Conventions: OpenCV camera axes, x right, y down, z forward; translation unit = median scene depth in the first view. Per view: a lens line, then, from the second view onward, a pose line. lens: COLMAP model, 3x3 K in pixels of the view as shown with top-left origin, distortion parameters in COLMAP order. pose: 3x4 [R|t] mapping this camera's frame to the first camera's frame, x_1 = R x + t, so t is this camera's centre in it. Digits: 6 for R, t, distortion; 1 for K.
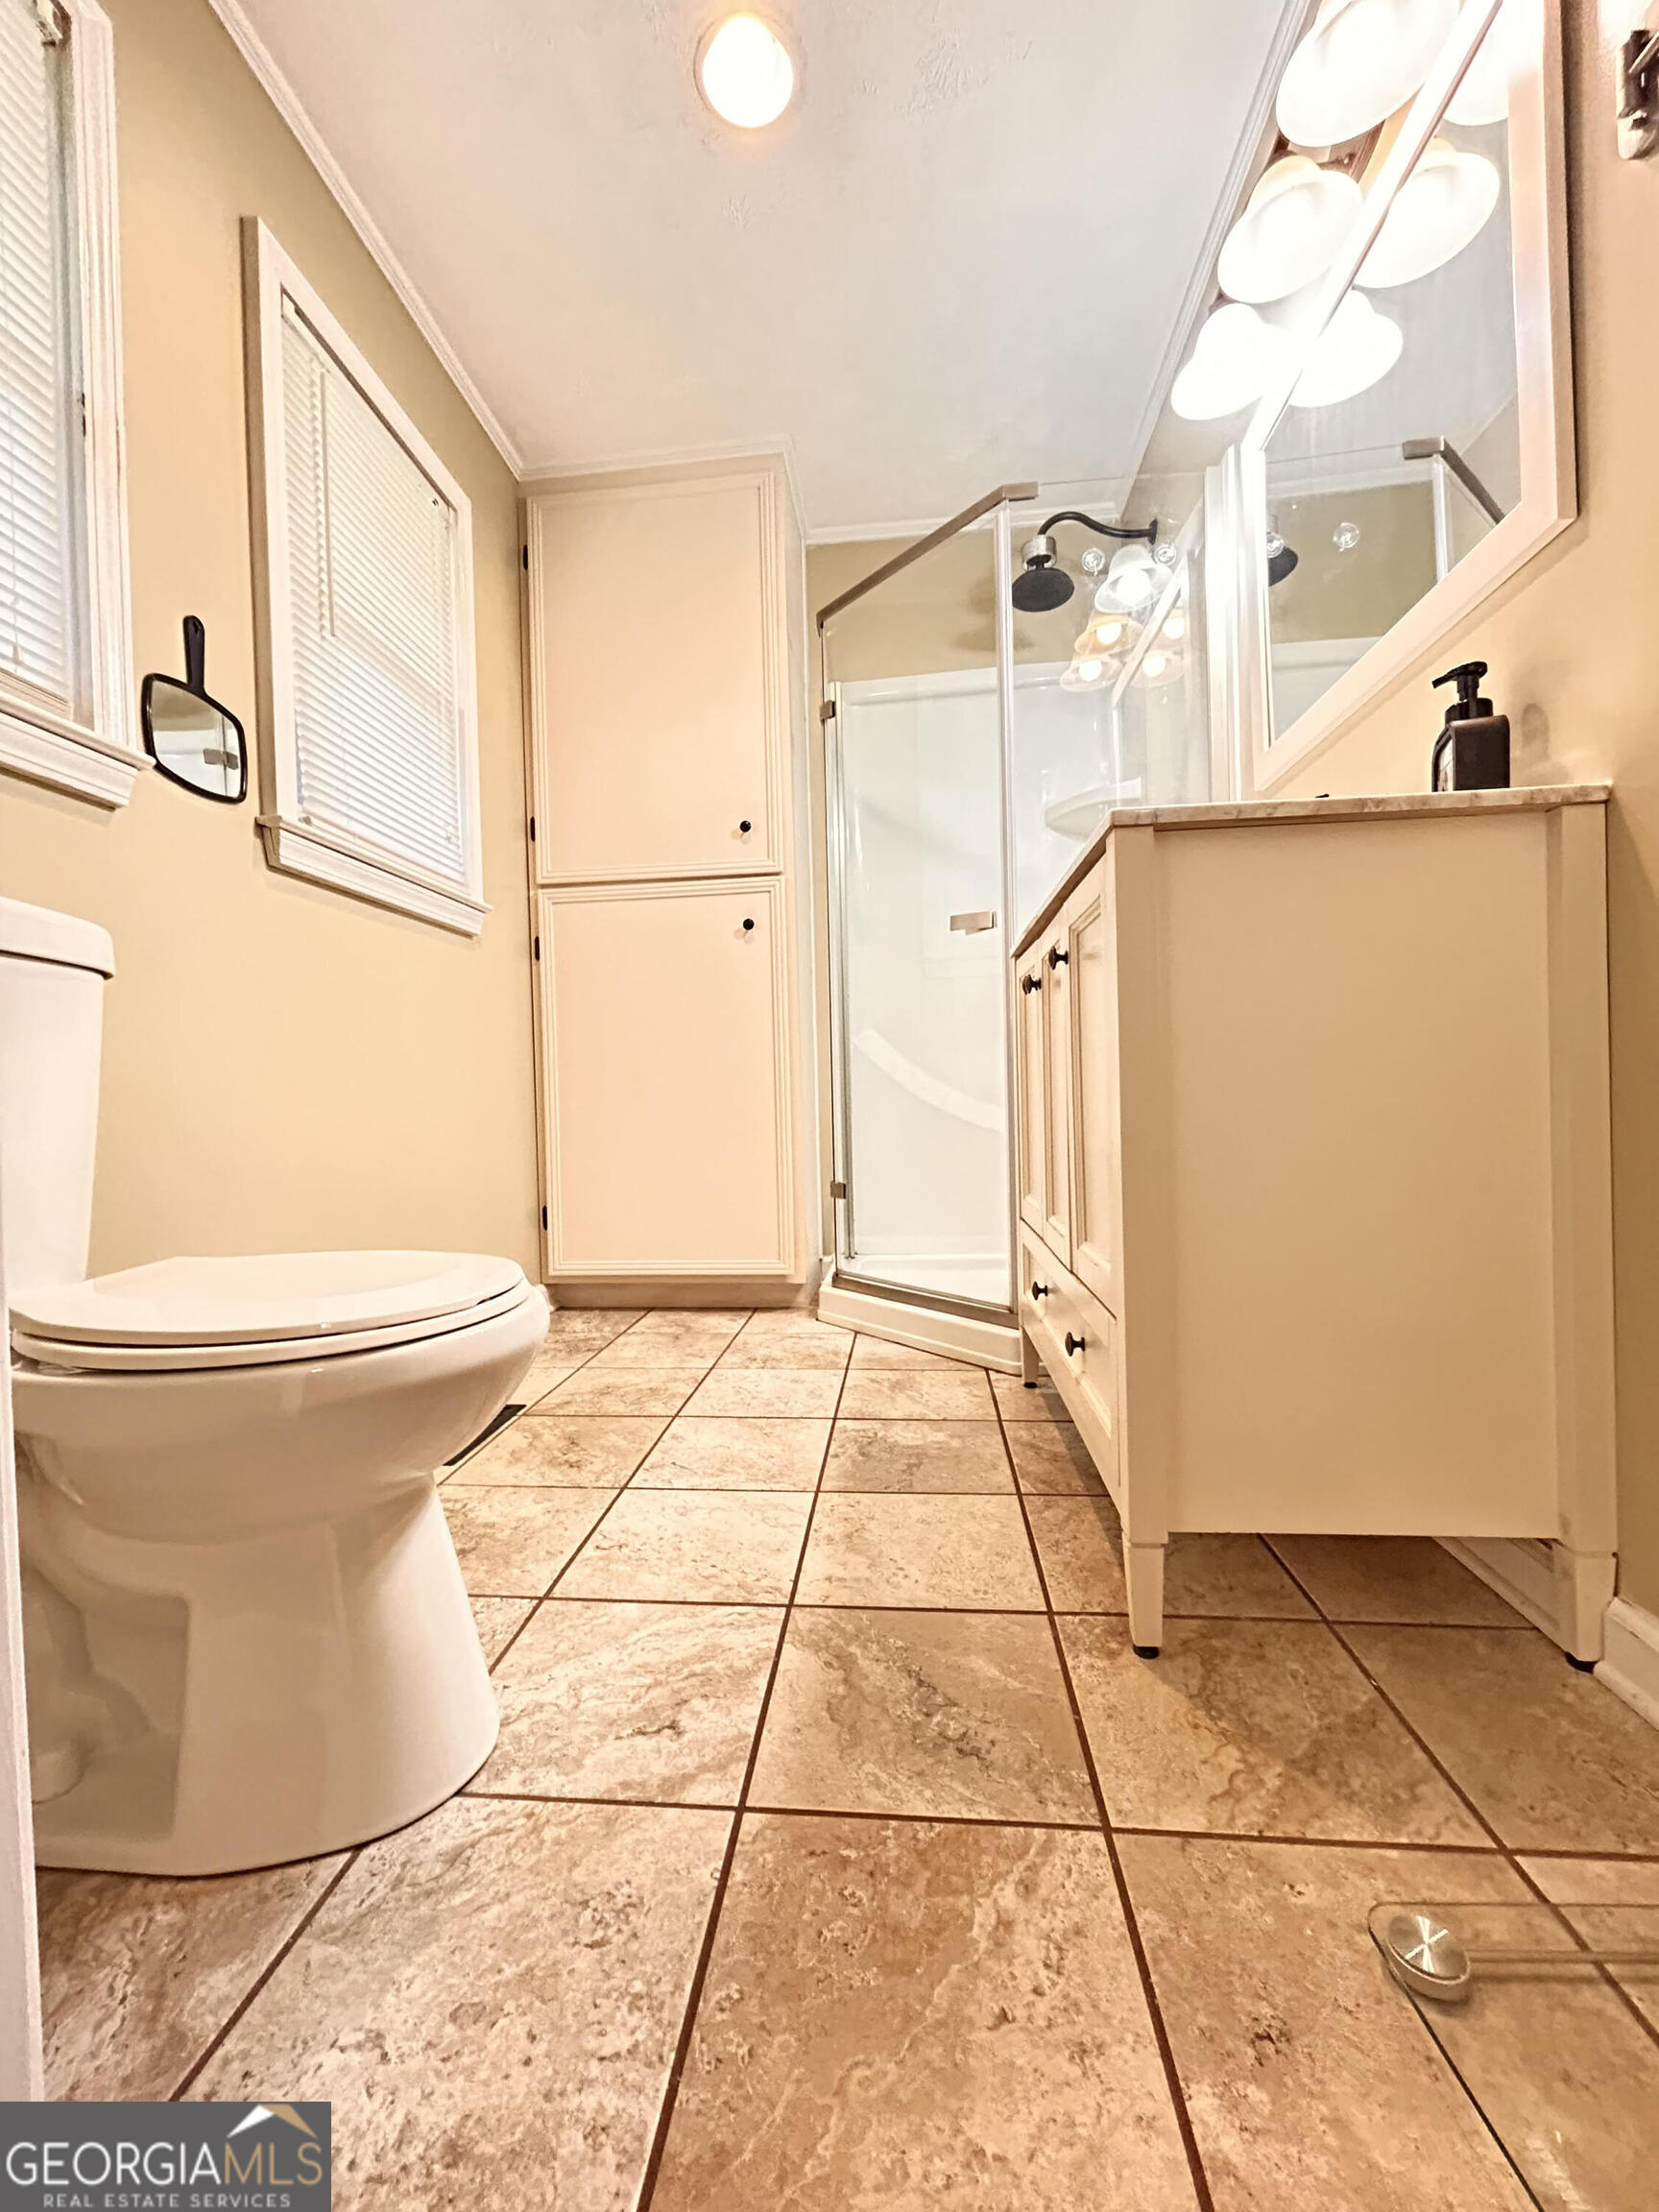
lens RADIAL K [[888.8, 0, 829.5], [0, 888.8, 1106.0], [0, 0, 1]] dist [-0.004335, 0.000567]
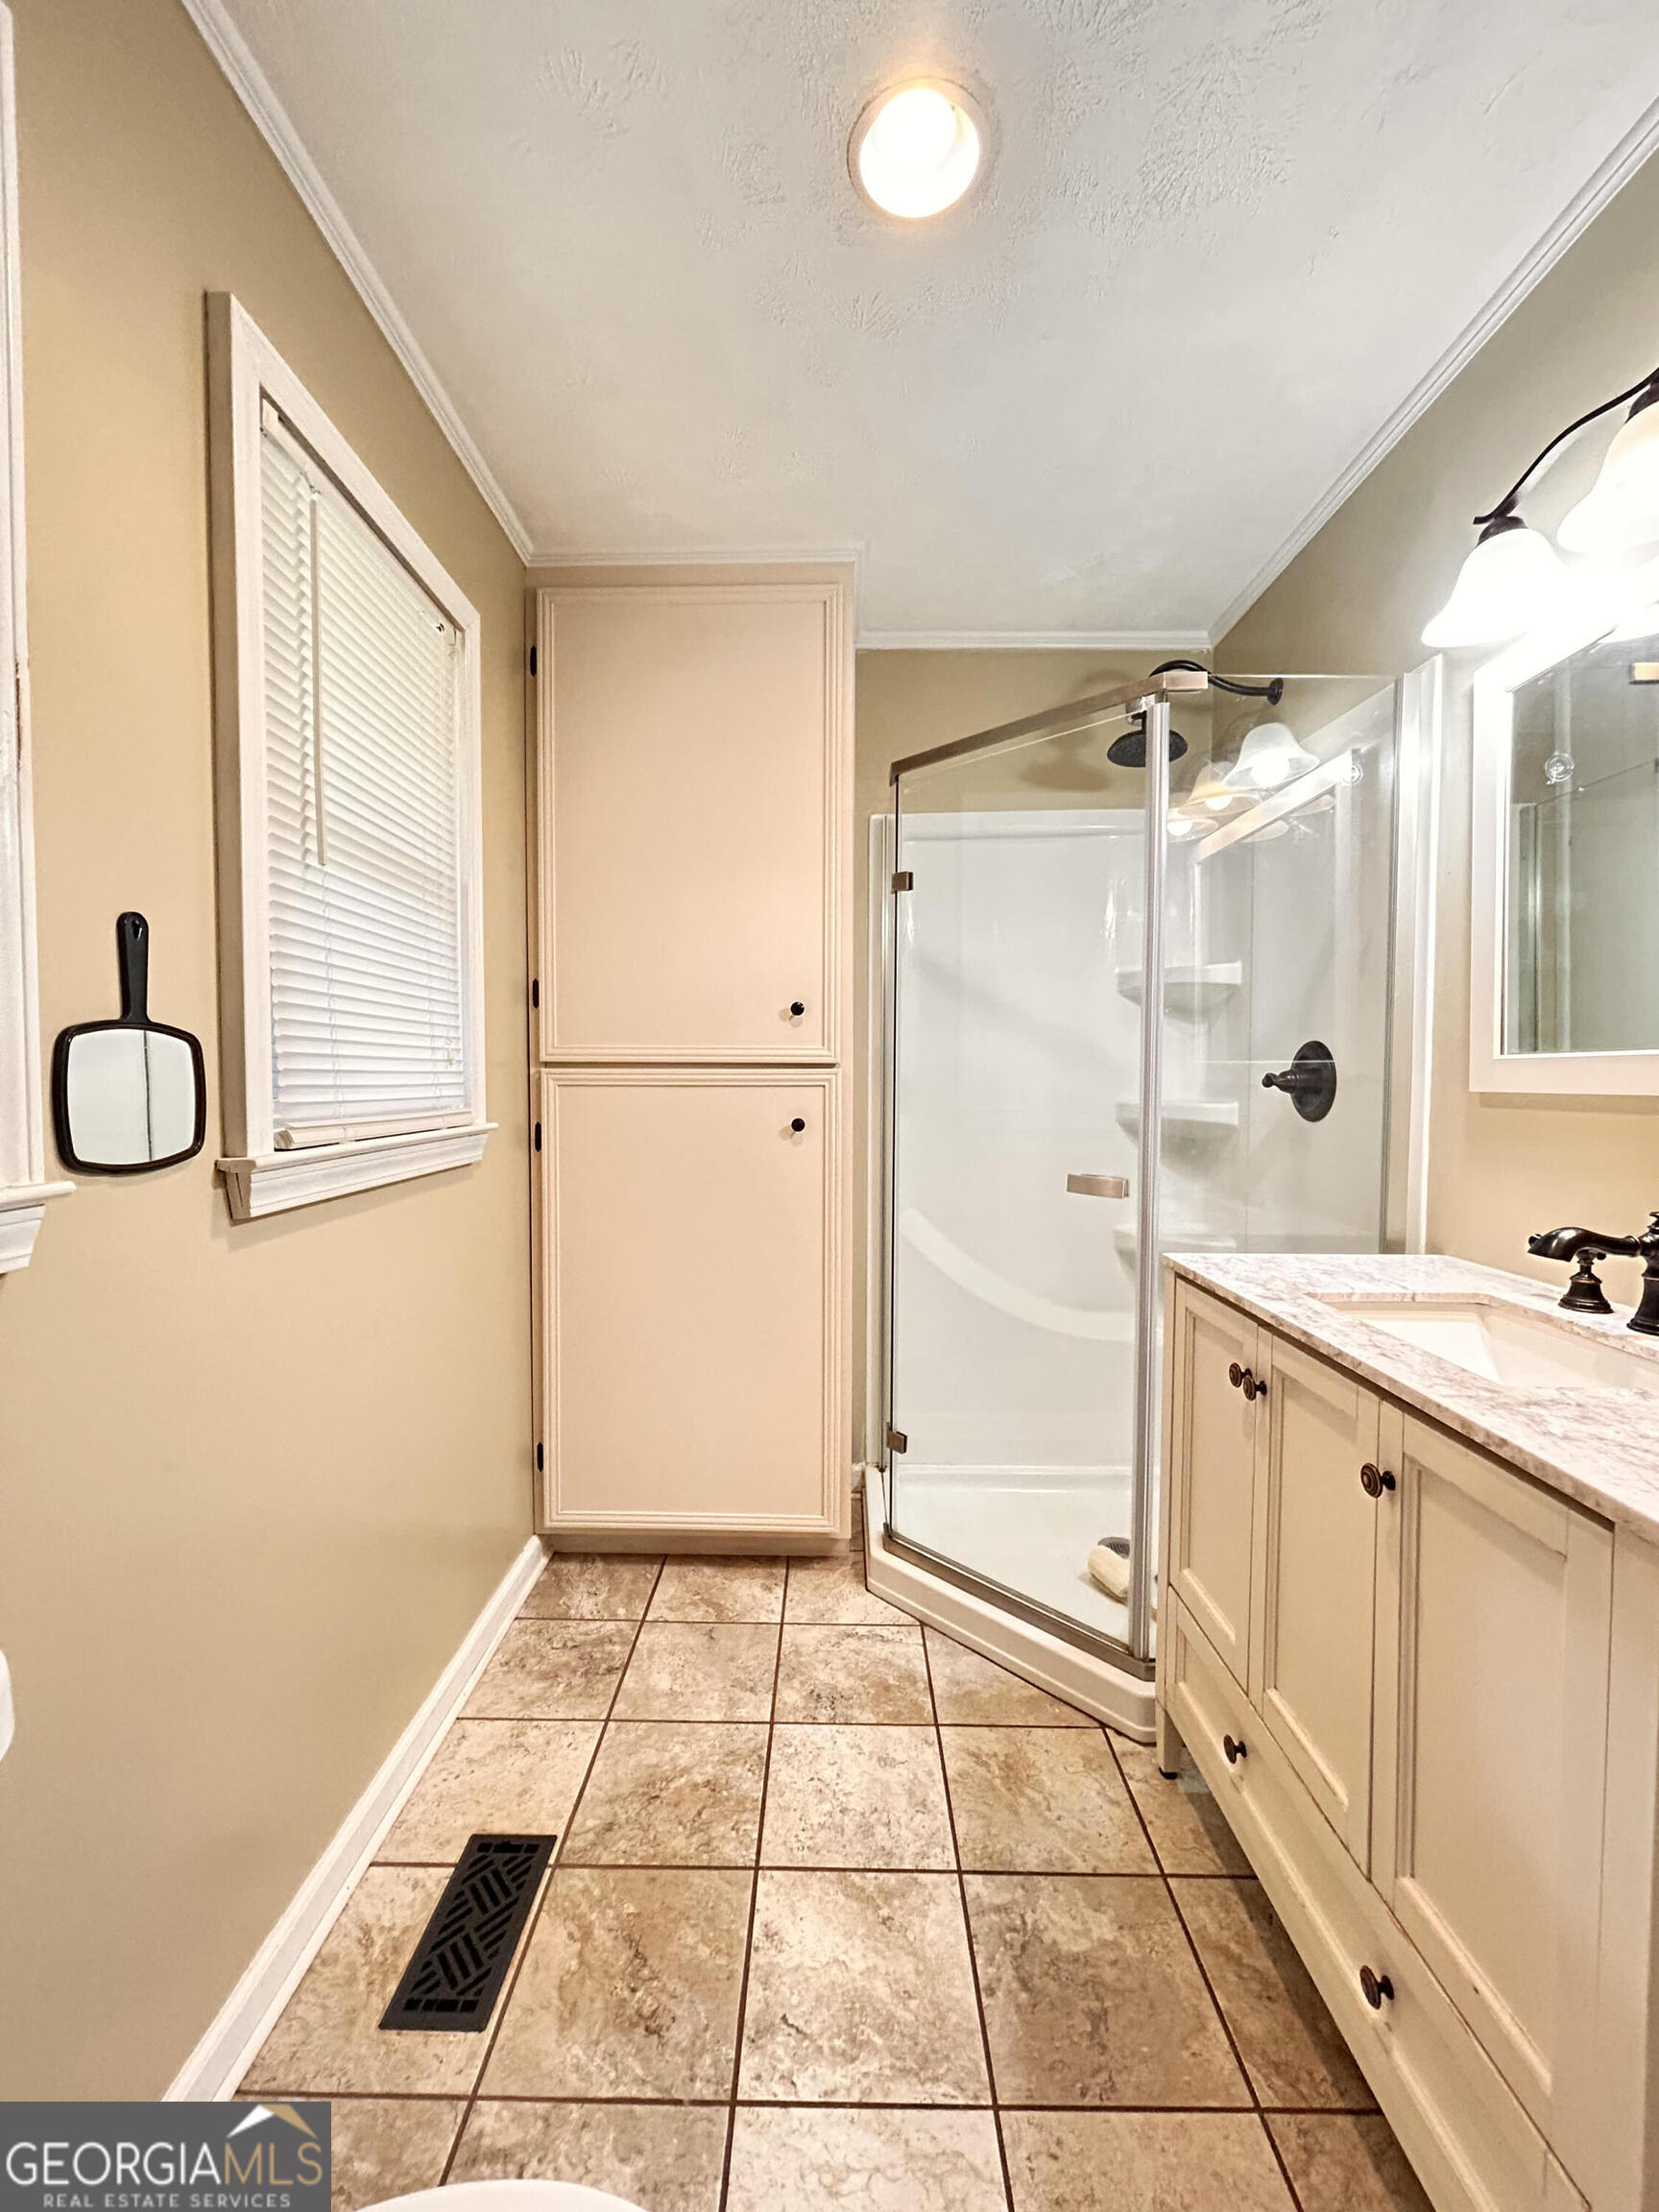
lens RADIAL K [[888.8, 0, 829.5], [0, 888.8, 1106.0], [0, 0, 1]] dist [-0.004335, 0.000567]
pose [[0.995976, 0.025983, 0.085767, -0.176926], [-0.027749, 0.999425, 0.019461, -0.314869], [-0.085212, -0.021762, 0.996125, 0.203730]]
